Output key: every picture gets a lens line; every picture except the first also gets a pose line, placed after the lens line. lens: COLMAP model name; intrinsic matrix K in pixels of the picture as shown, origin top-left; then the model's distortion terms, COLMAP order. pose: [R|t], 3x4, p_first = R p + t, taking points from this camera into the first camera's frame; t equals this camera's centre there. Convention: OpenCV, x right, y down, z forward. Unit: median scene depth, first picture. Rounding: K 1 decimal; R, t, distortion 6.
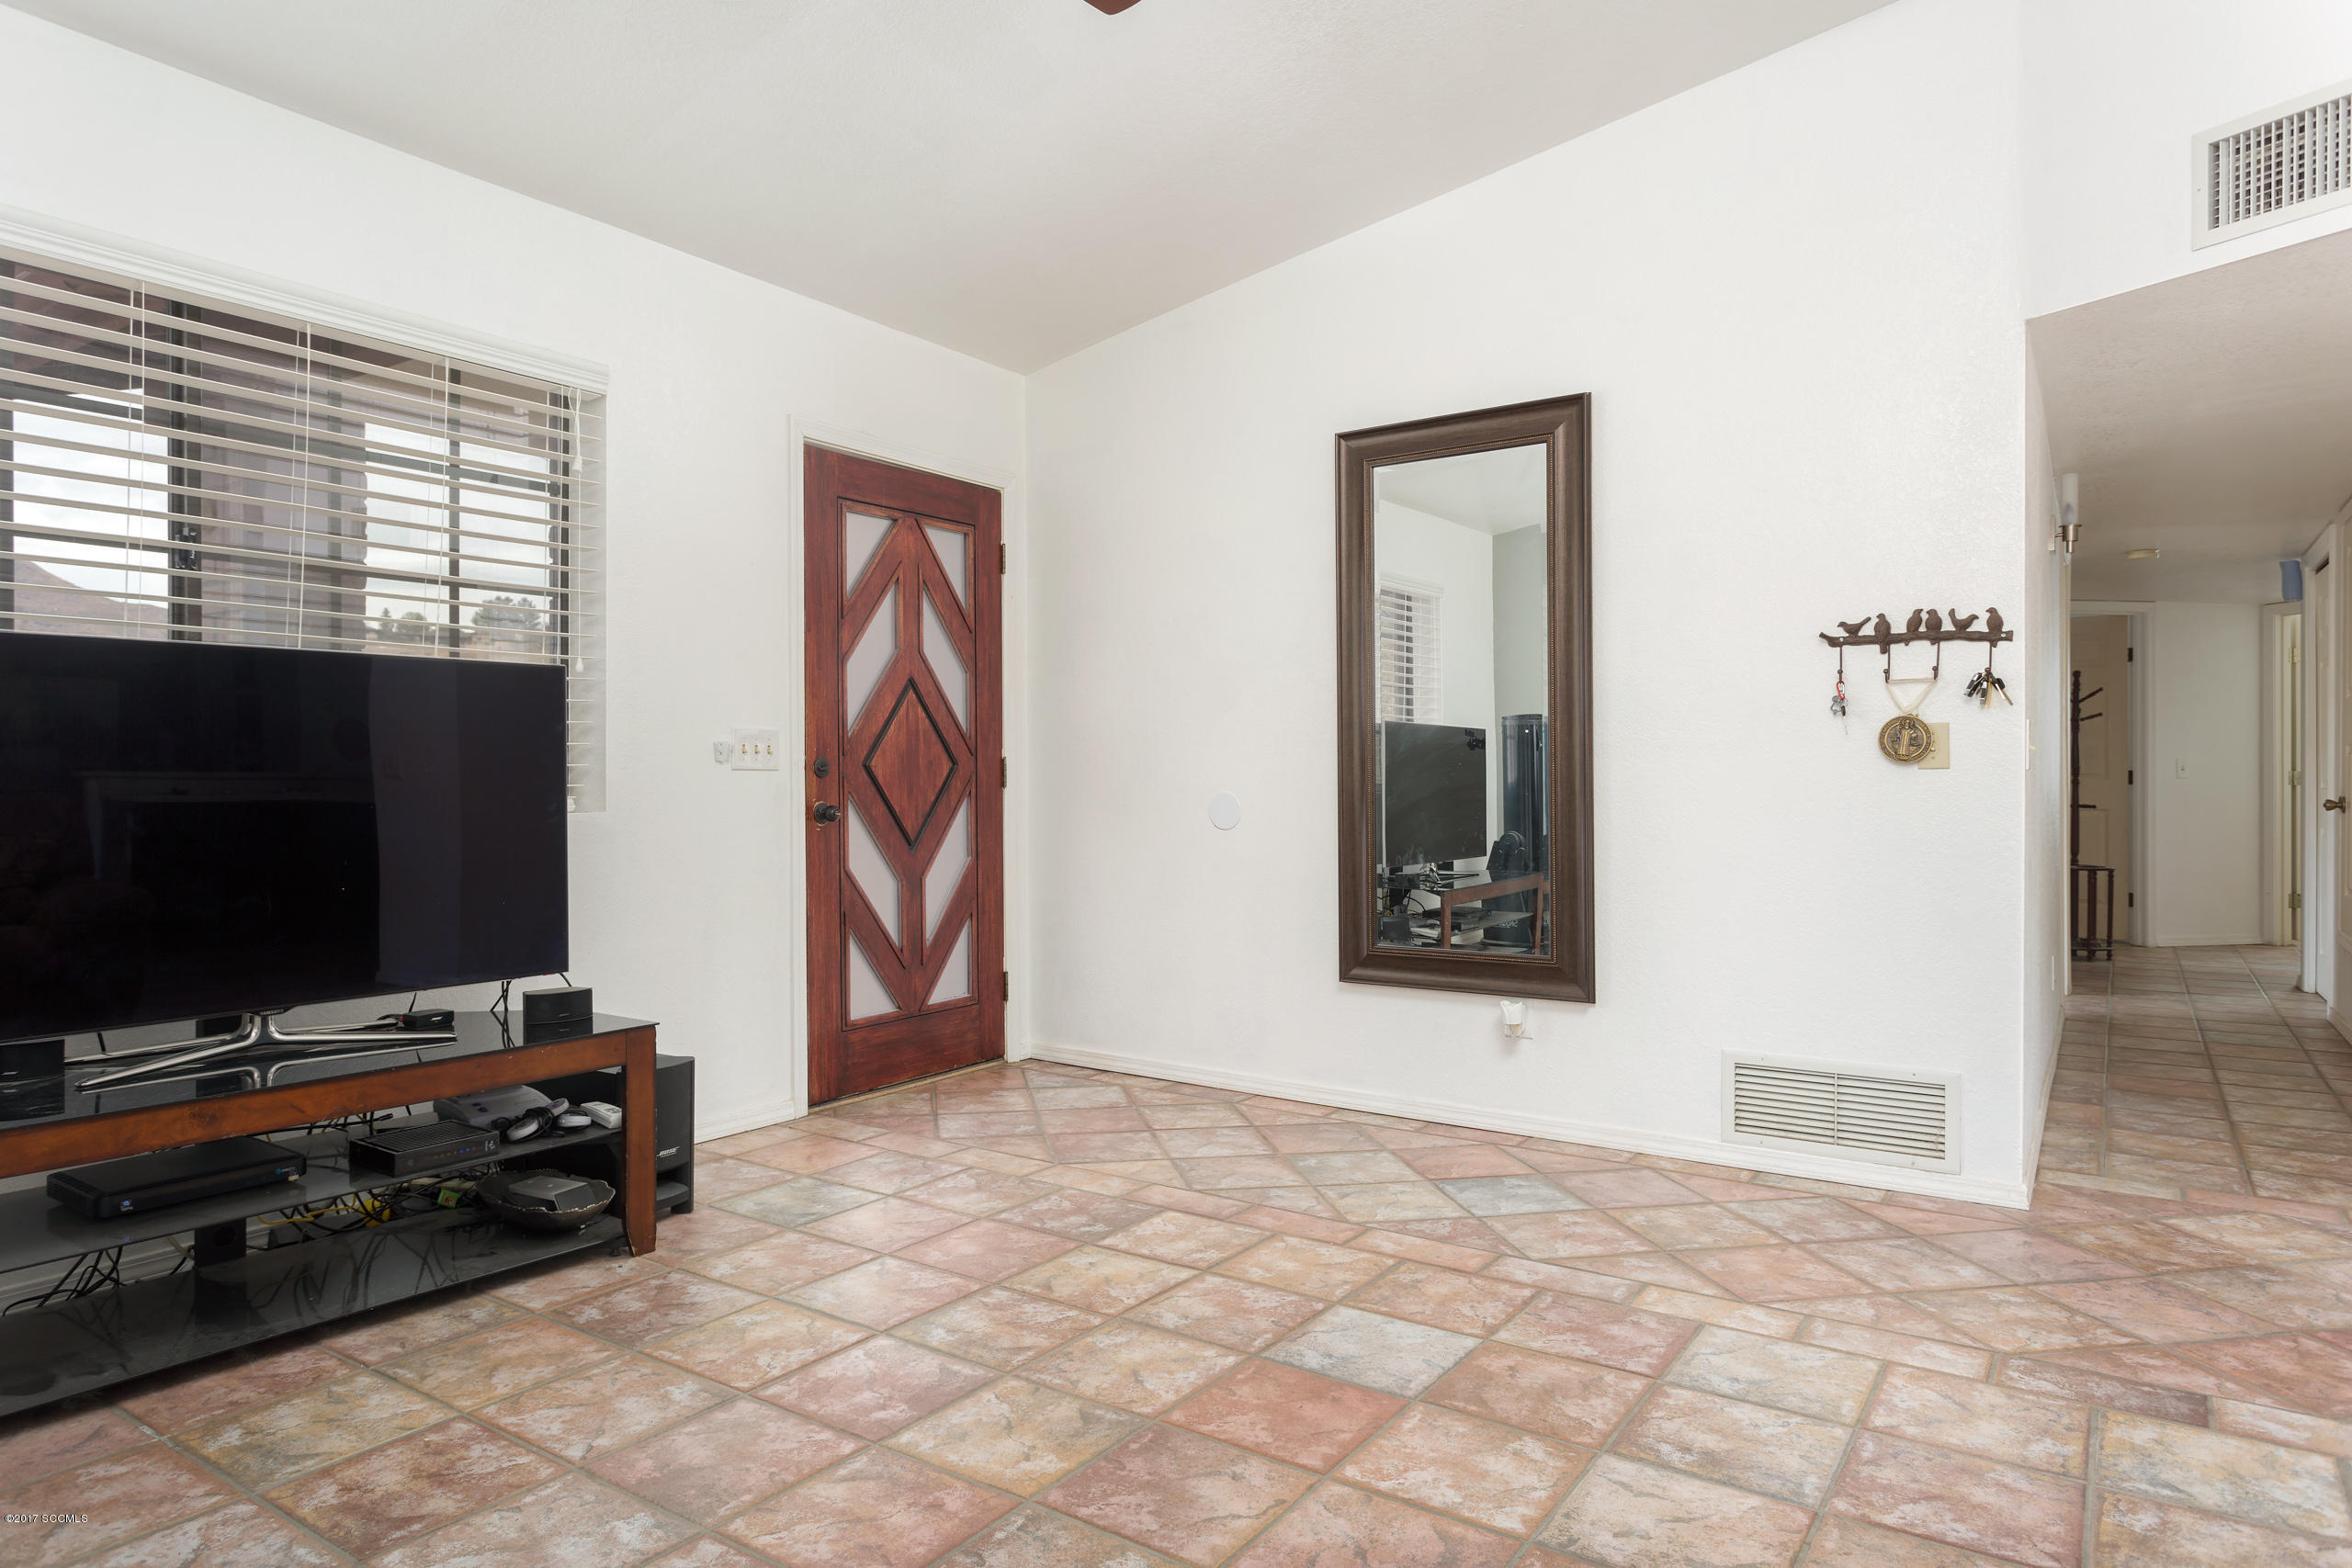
lens RADIAL K [[1415.3, 0, 1160.7], [0, 1415.3, 785.9], [0, 0, 1]] dist [0.001694, 0.001825]
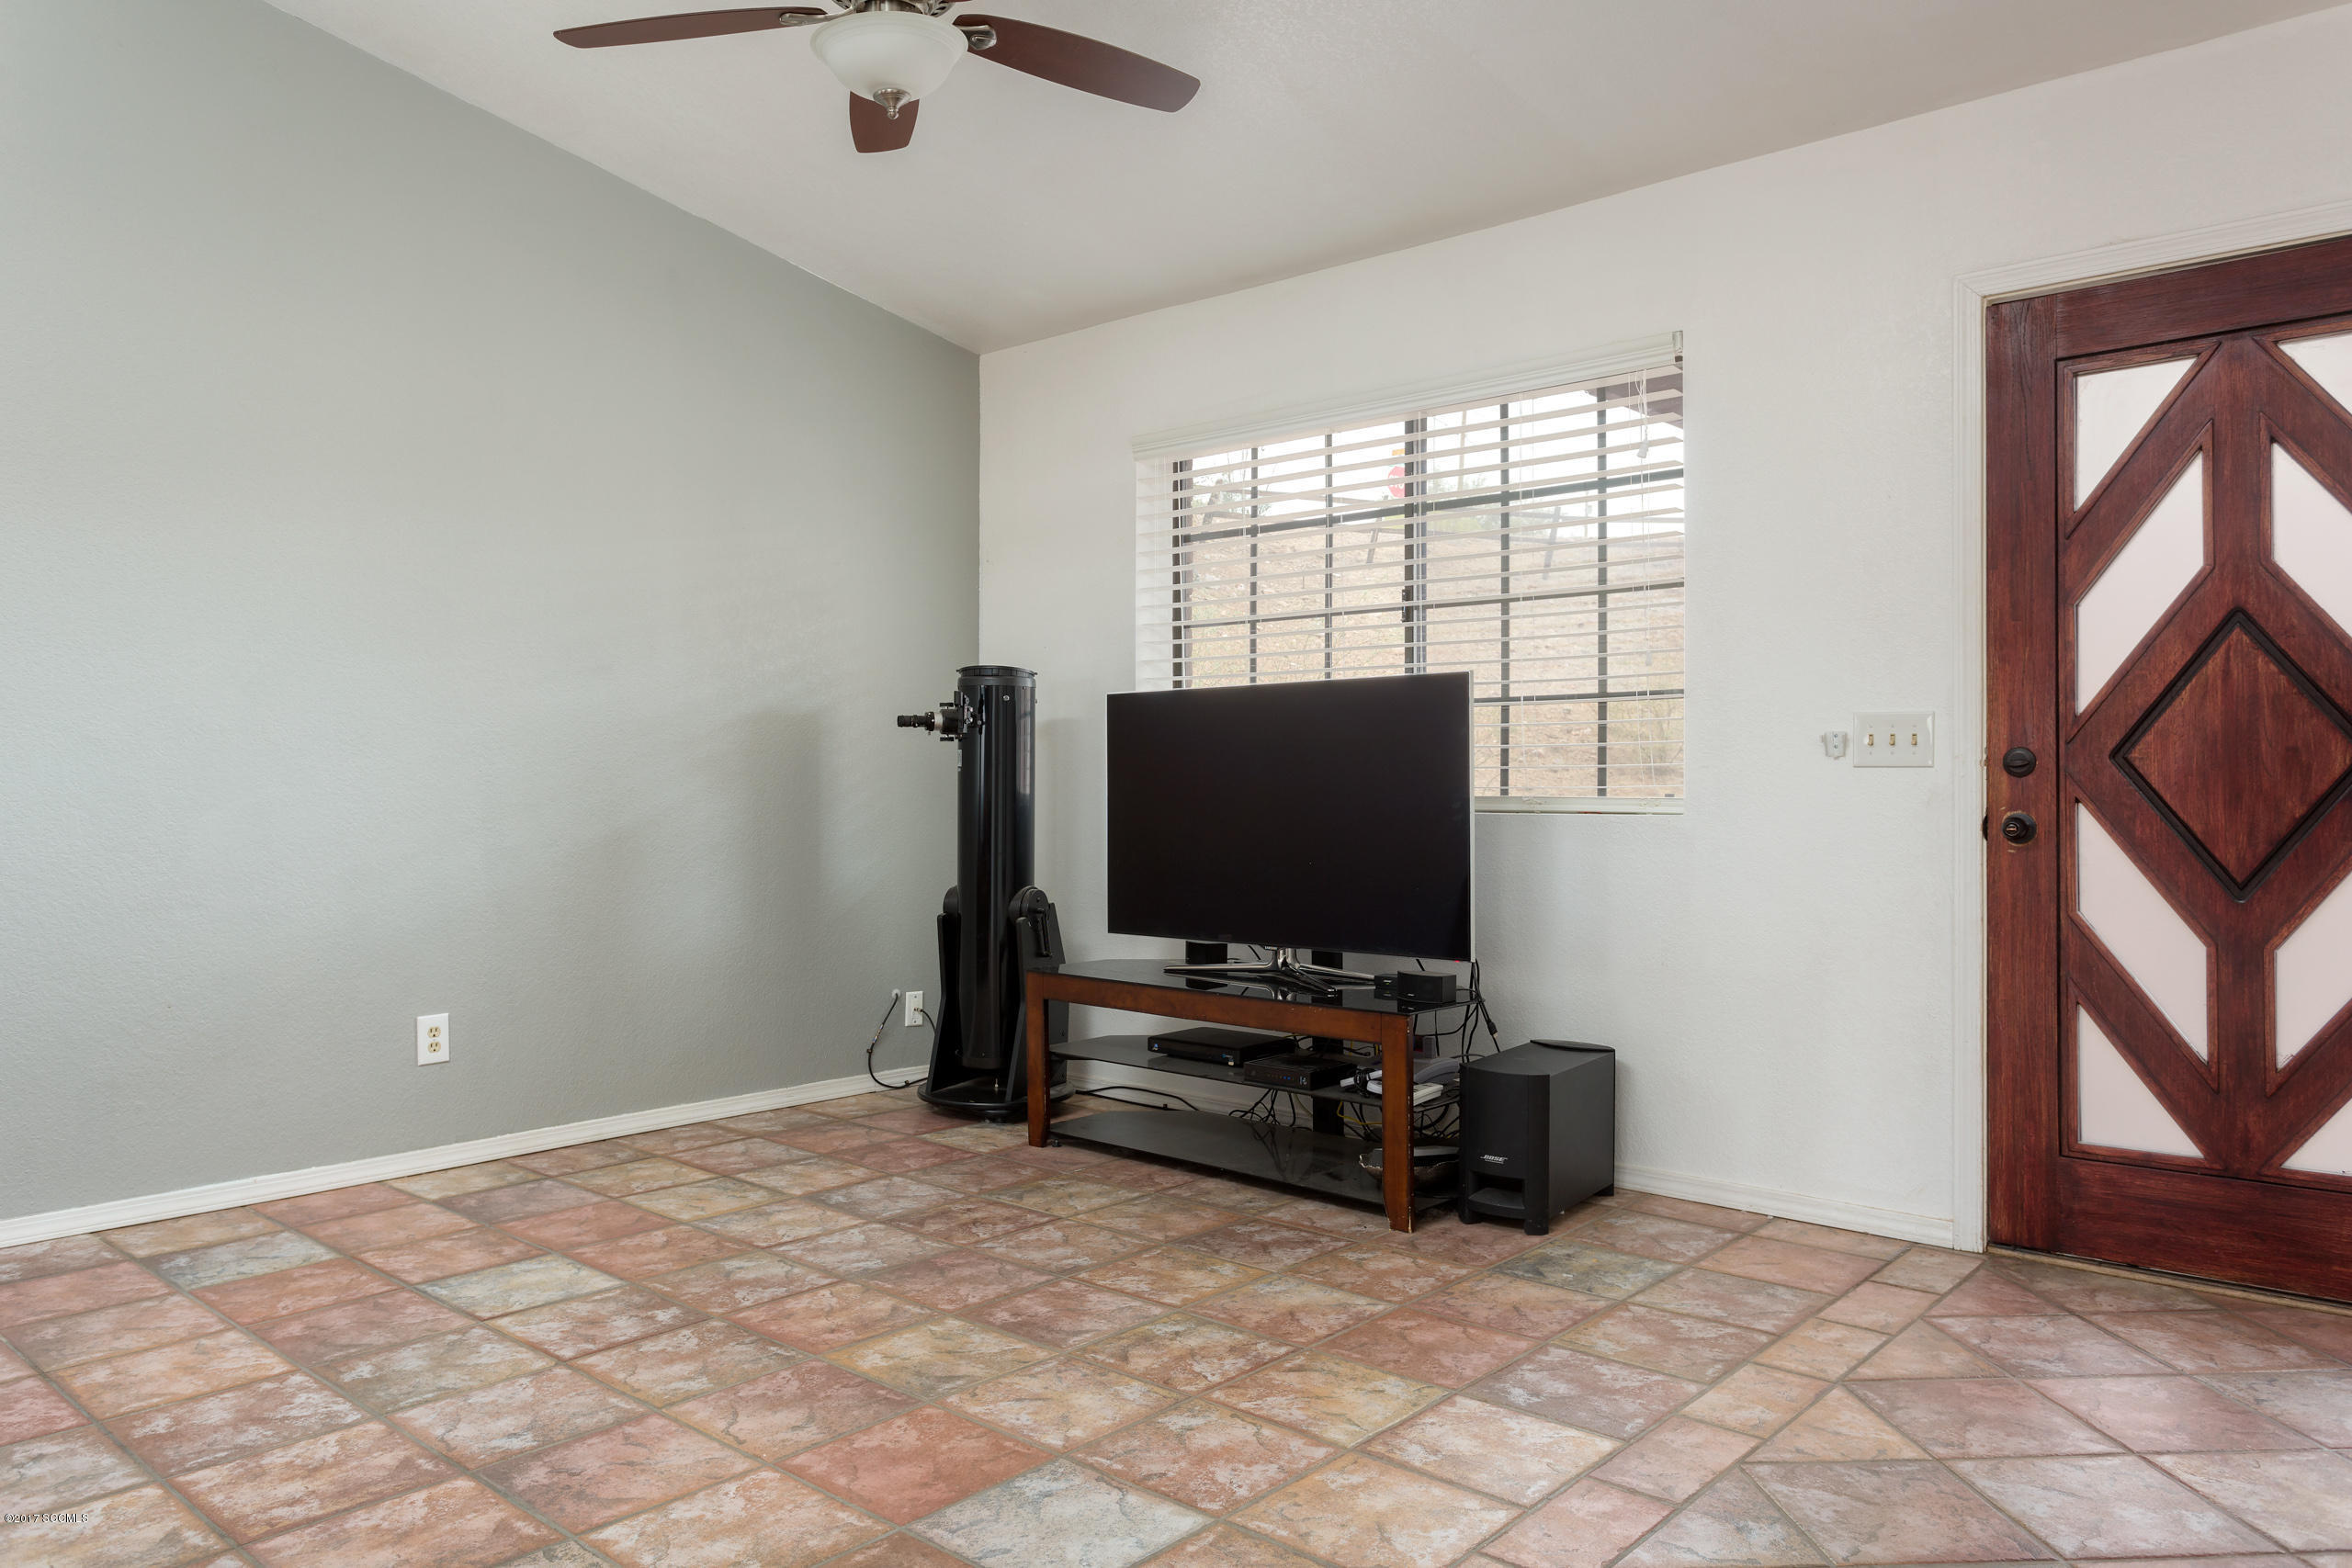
lens RADIAL K [[1606.3, 0, 1176.0], [0, 1606.3, 784.0], [0, 0, 1]] dist [0.002014, 0.003451]
pose [[-0.116529, 0.000447, -0.993187, 0.869980], [-0.005179, 0.999986, 0.001058, -0.001385], [0.993174, 0.005267, -0.116525, 1.008870]]
